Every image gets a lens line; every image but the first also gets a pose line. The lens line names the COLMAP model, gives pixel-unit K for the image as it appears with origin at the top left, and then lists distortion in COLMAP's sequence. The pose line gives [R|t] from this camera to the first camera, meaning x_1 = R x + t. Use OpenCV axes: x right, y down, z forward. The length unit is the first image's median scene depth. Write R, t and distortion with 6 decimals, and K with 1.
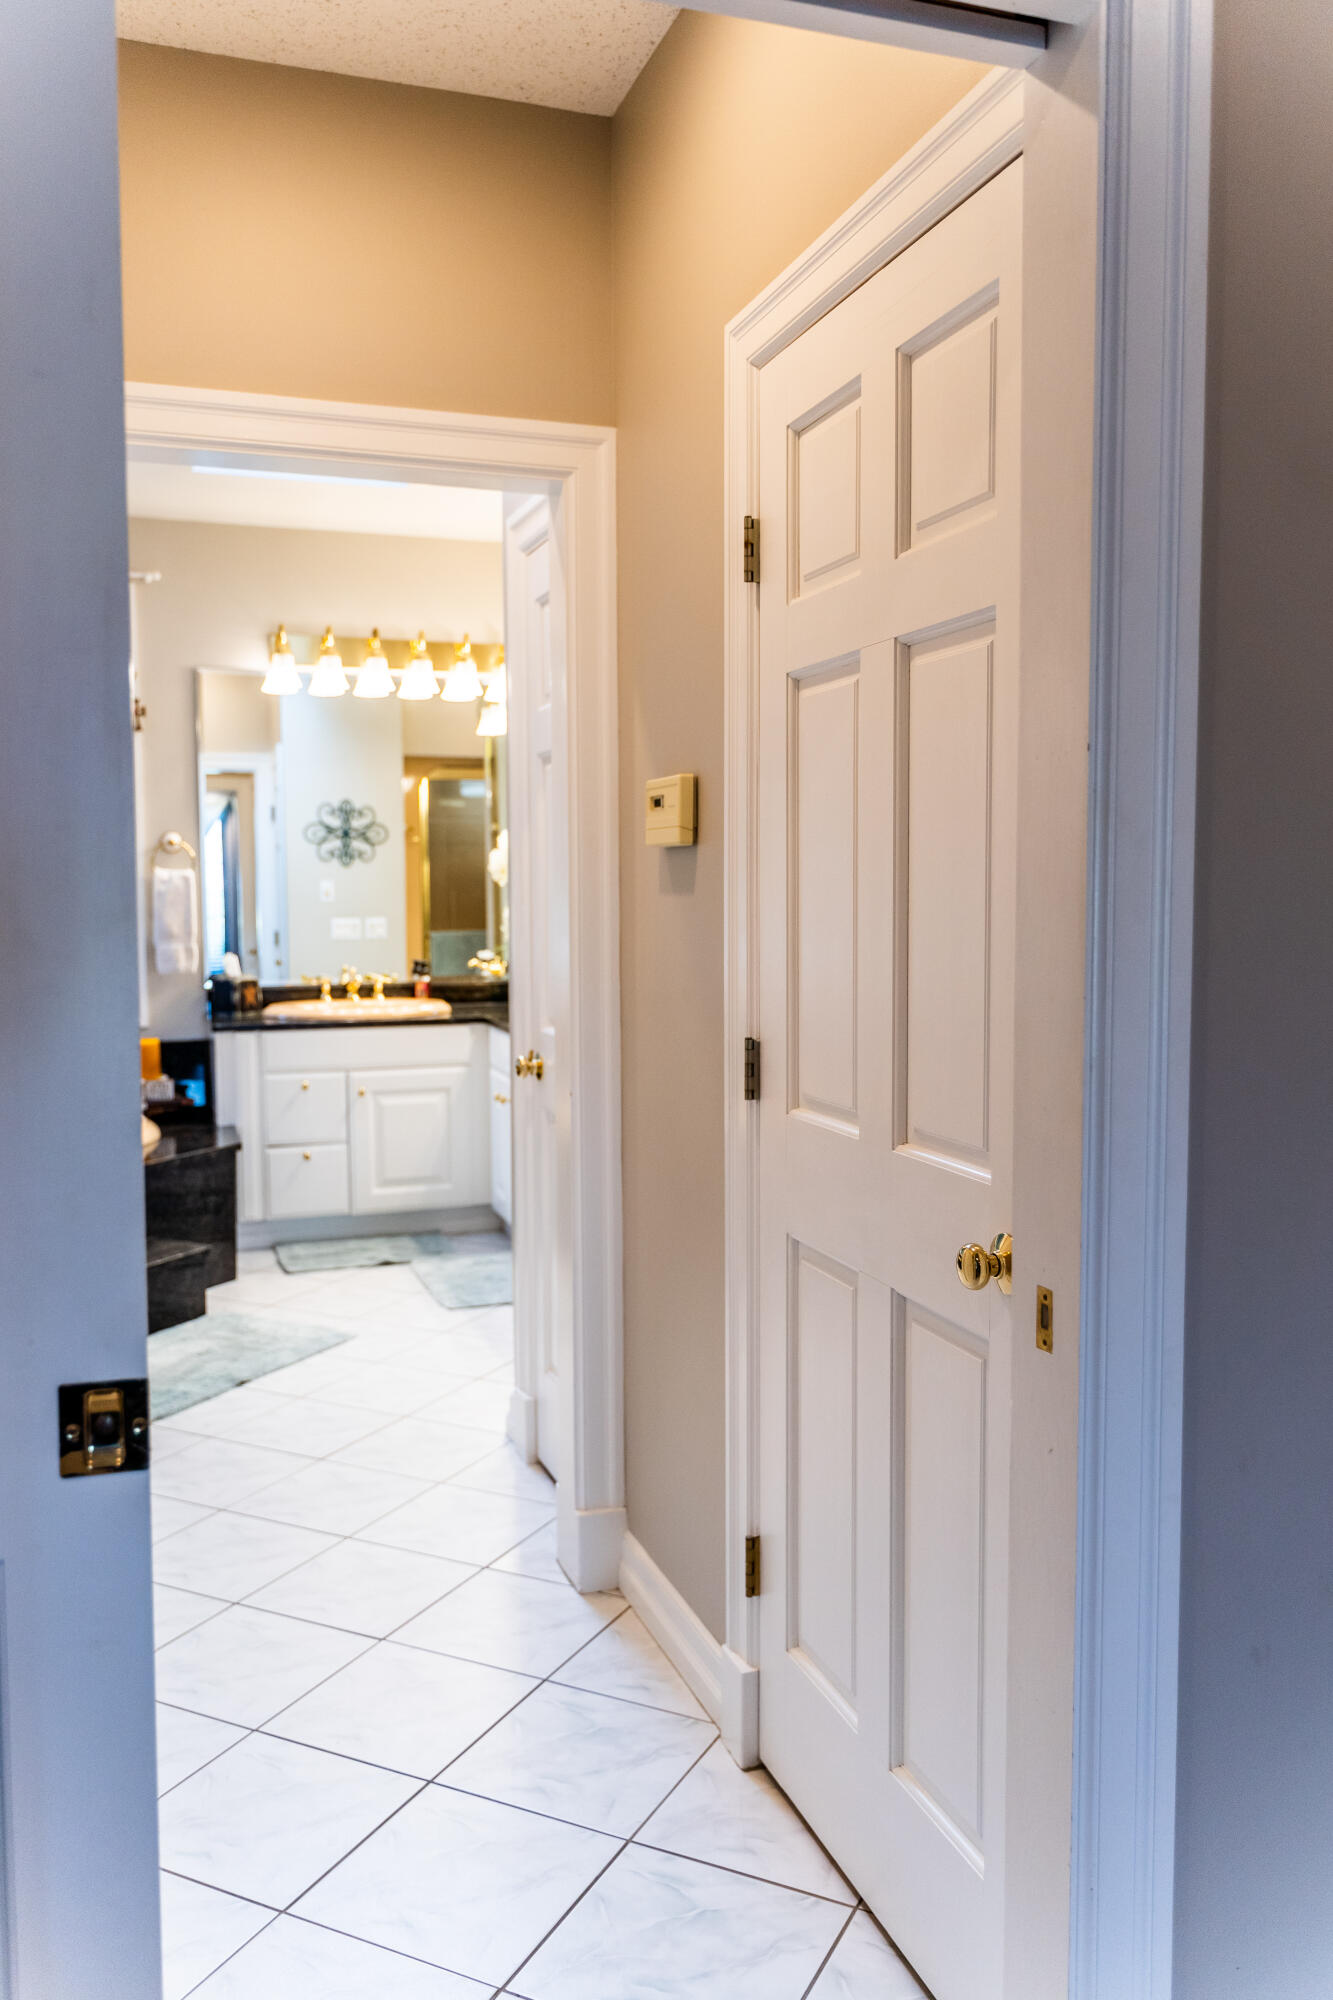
lens RADIAL K [[1616.1, 0, 672.1], [0, 1616.1, 994.0], [0, 0, 1]] dist [-0.002545, 0.001359]
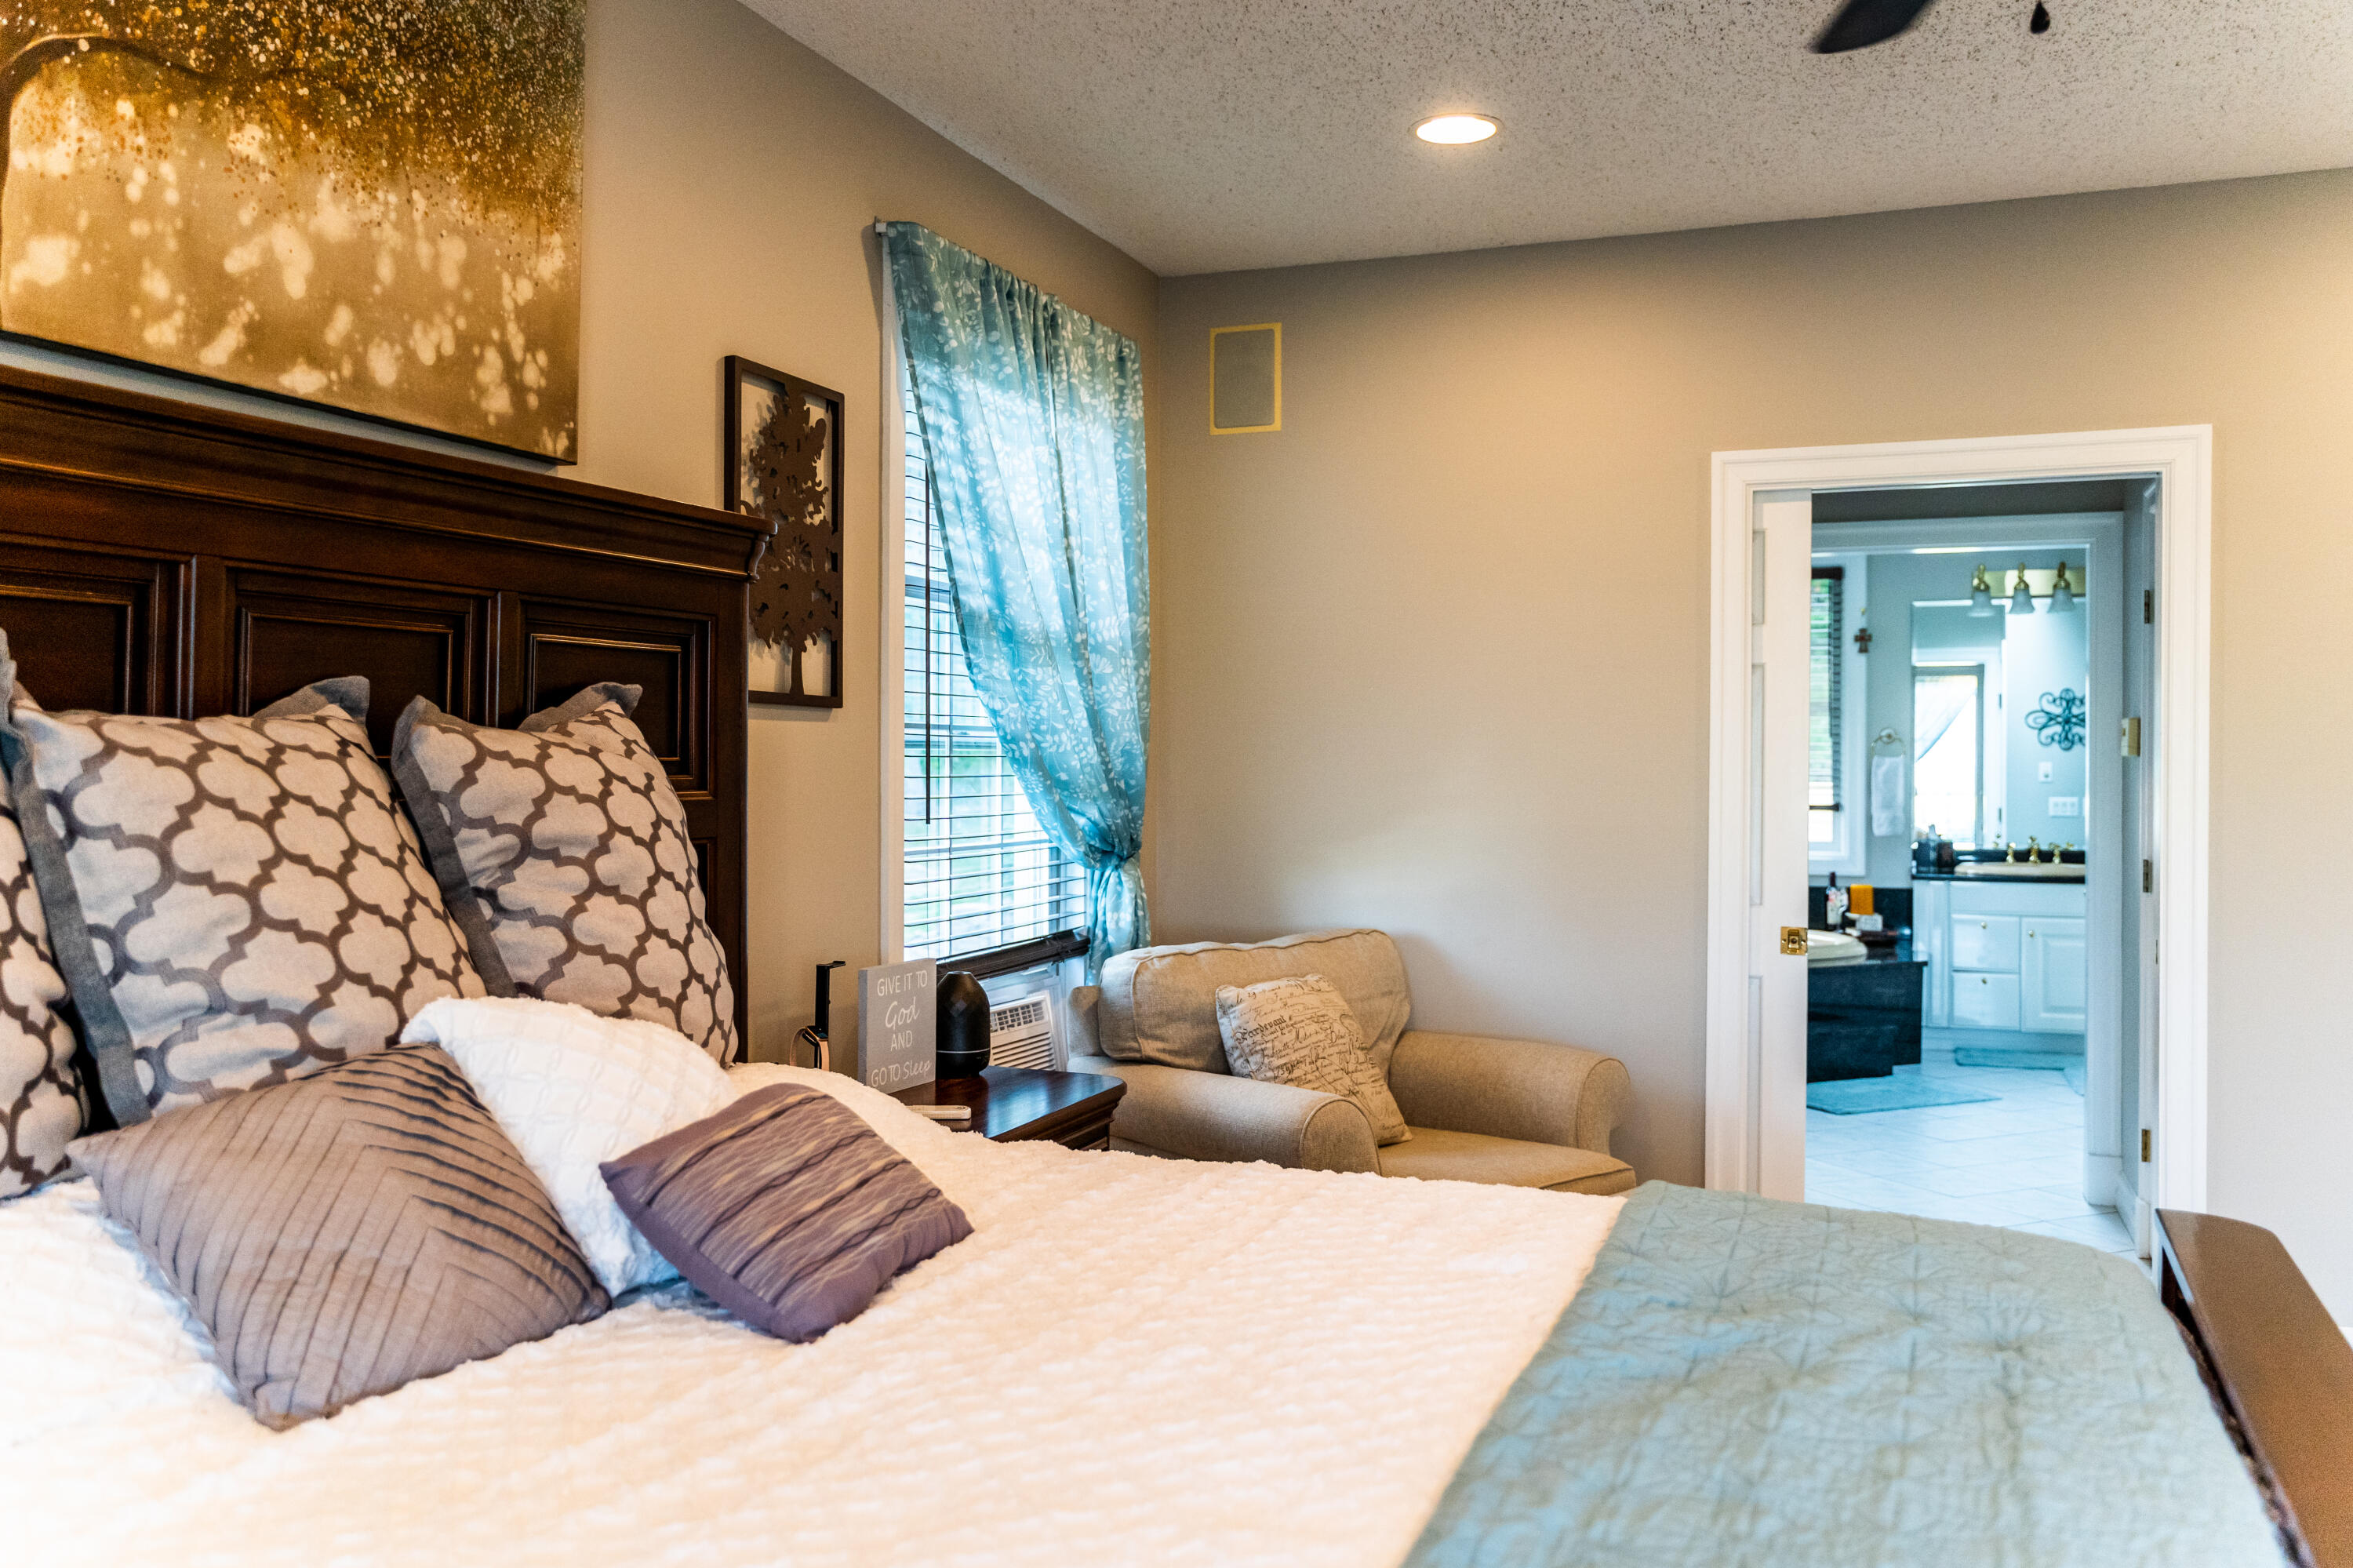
lens RADIAL K [[1901.4, 0, 1182.0], [0, 1901.4, 769.8], [0, 0, 1]] dist [-0.002545, 0.001359]
pose [[0.773858, 0.009171, -0.633293, 0.229677], [-0.047390, 0.997931, -0.043457, 0.028445], [0.631584, 0.063641, 0.772691, -0.567331]]
